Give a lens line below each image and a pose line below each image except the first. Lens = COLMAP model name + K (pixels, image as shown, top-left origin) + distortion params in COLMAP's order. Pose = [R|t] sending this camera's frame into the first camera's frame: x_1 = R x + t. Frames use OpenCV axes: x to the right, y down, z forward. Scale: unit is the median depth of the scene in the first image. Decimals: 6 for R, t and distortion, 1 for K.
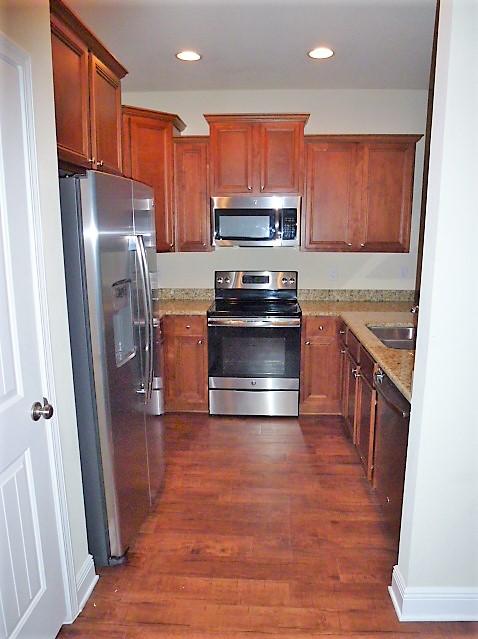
lens RADIAL K [[459.5, 0, 239.4], [0, 459.5, 320.0], [0, 0, 1]] dist [-0.037511, -0.000422]
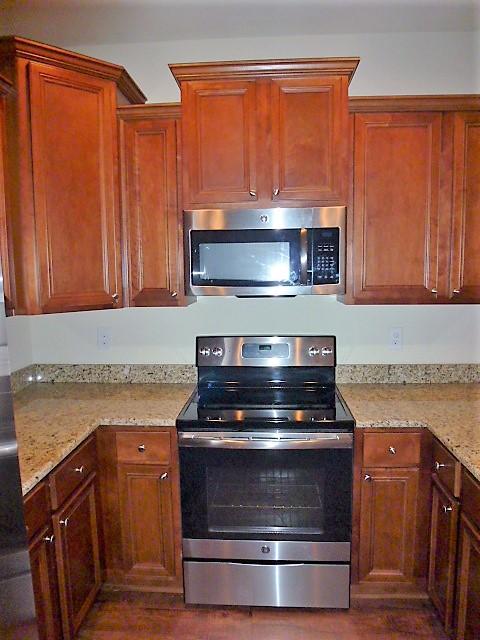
lens RADIAL K [[460.3, 0, 242.5], [0, 460.3, 318.8], [0, 0, 1]] dist [-0.037511, -0.000422]
pose [[0.999920, -0.012551, -0.001486, 0.008556], [0.012395, 0.996819, -0.078735, -0.090092], [0.002470, 0.078710, 0.996894, 0.447295]]
